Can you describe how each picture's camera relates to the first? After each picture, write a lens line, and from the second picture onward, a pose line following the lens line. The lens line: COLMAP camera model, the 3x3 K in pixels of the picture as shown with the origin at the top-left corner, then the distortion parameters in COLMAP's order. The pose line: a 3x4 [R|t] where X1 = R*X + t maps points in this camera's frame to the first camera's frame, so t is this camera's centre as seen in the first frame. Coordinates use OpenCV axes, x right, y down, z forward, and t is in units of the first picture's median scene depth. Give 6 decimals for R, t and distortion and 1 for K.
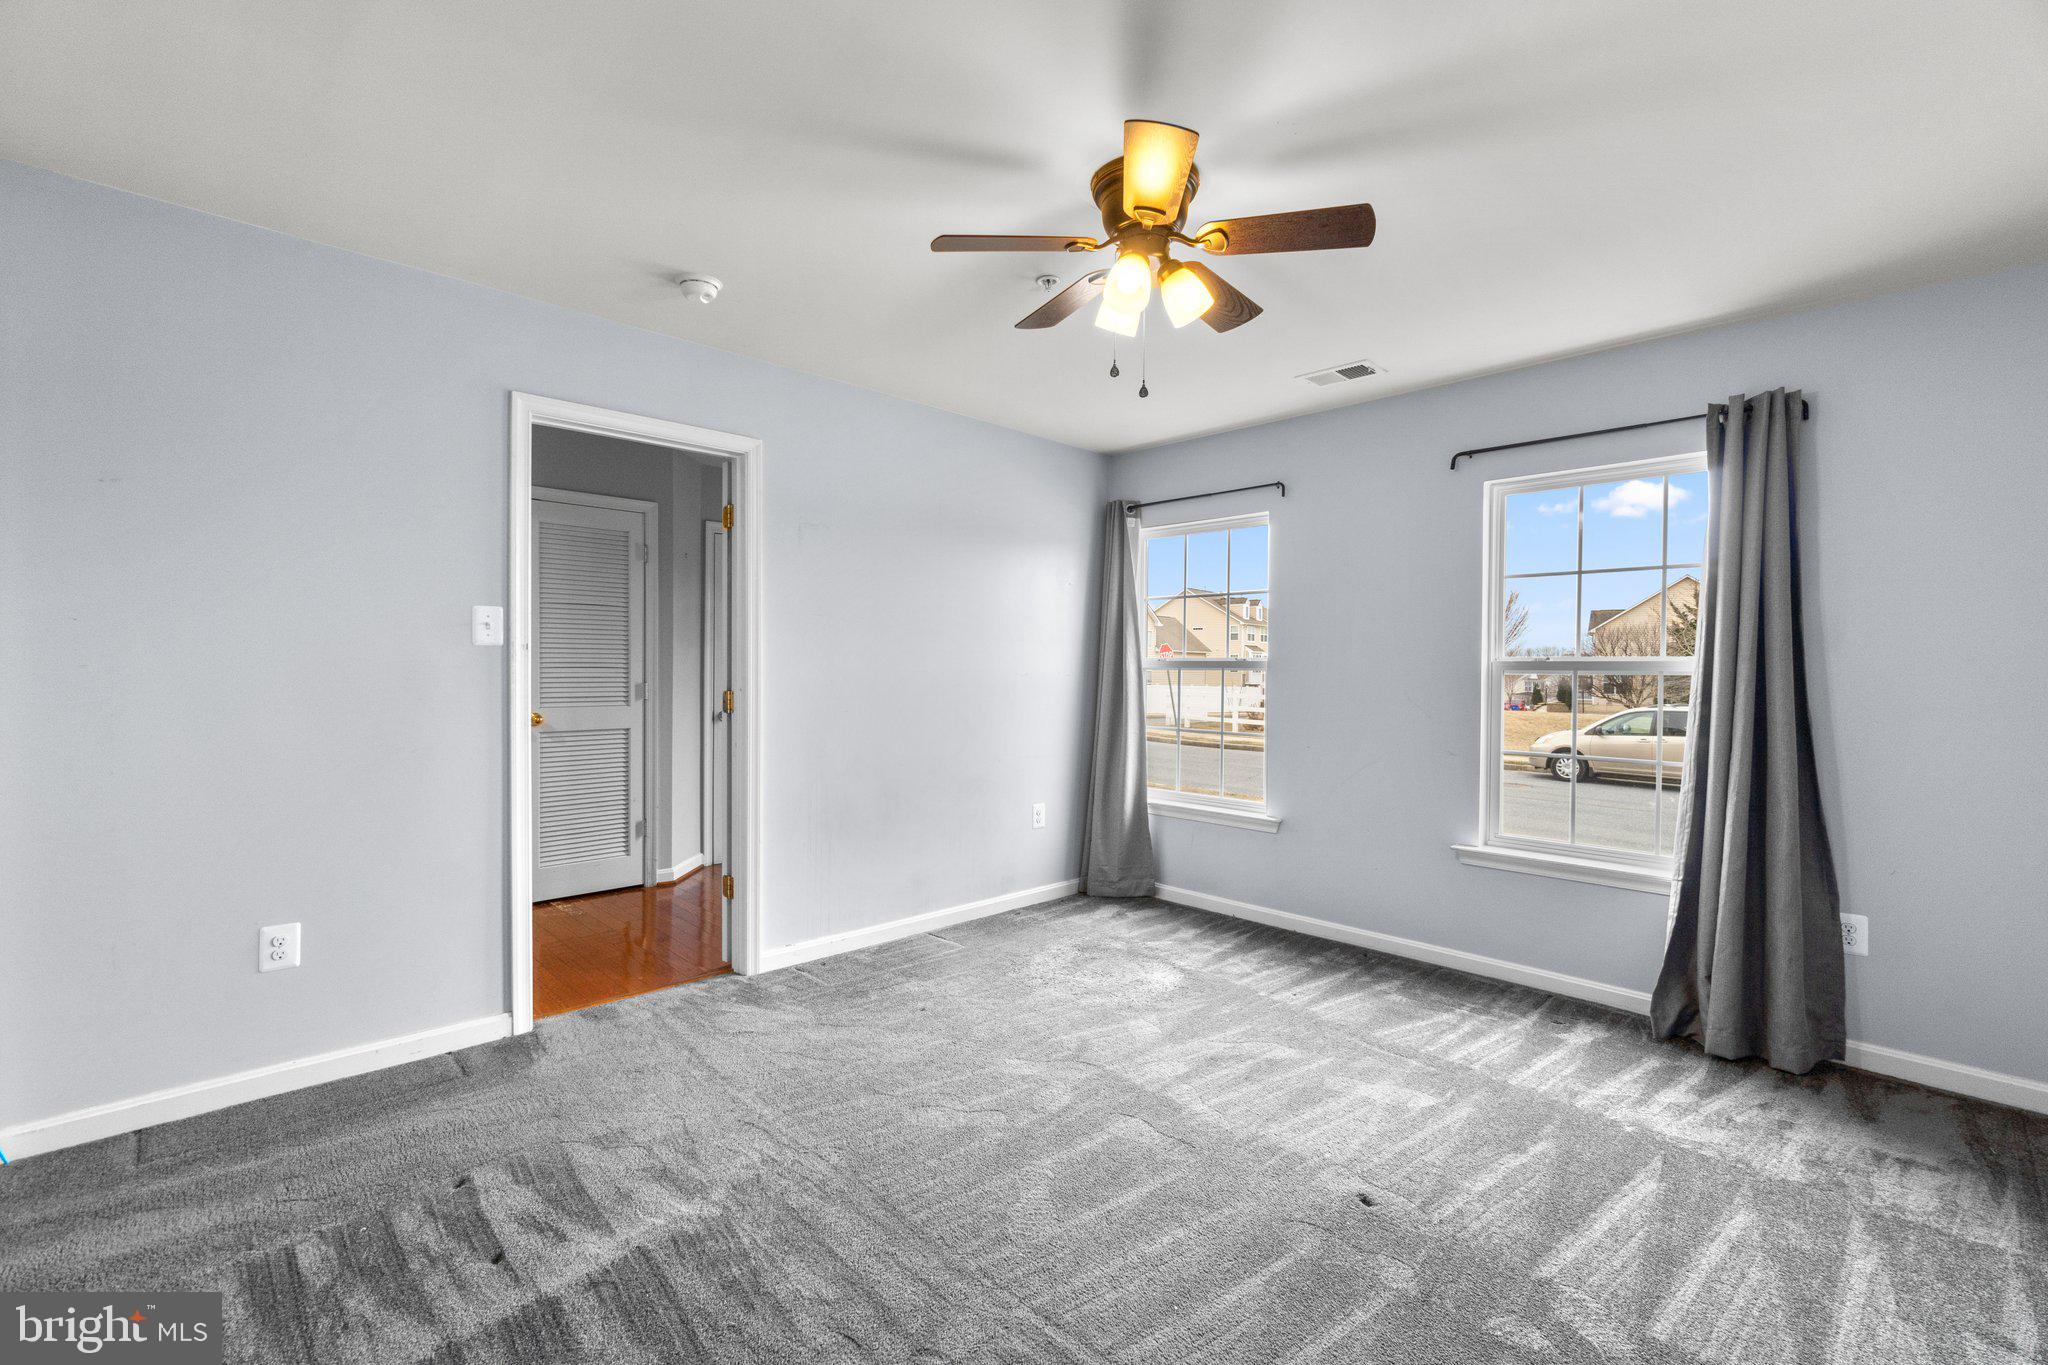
lens RADIAL K [[856.6, 0, 1024.0], [0, 856.6, 682.5], [0, 0, 1]] dist [0.000236, 0.000066]
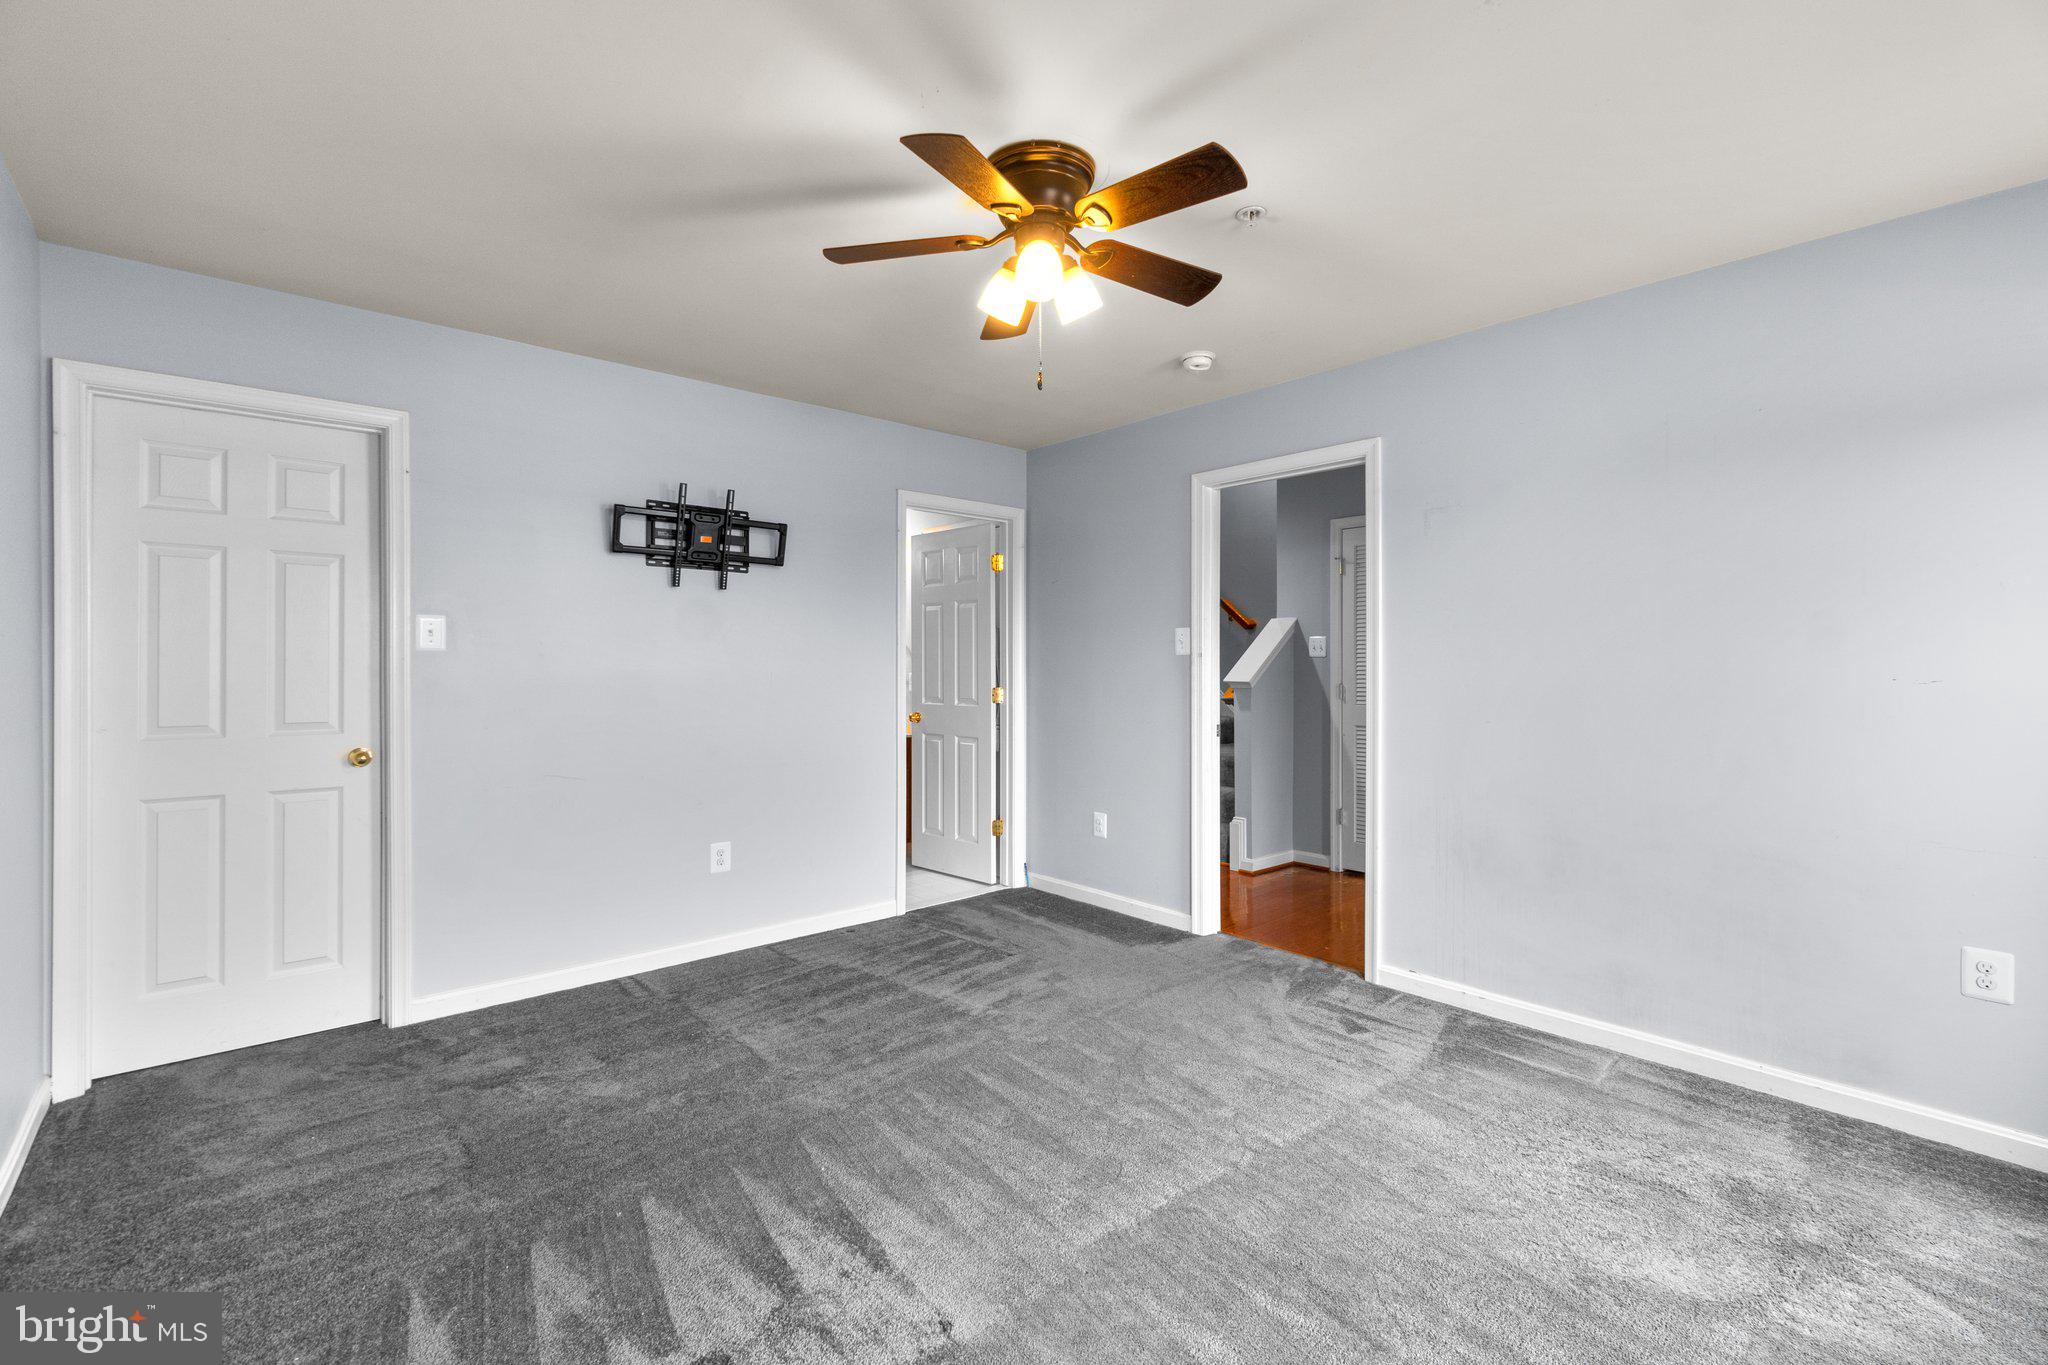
lens RADIAL K [[882.6, 0, 1014.4], [0, 882.6, 684.3], [0, 0, 1]] dist [-0.002187, -0.000281]
pose [[-0.034125, 0.023754, -0.999135, 0.911973], [-0.004817, 0.999702, 0.023932, -0.030366], [0.999406, 0.005630, -0.034000, 0.804219]]
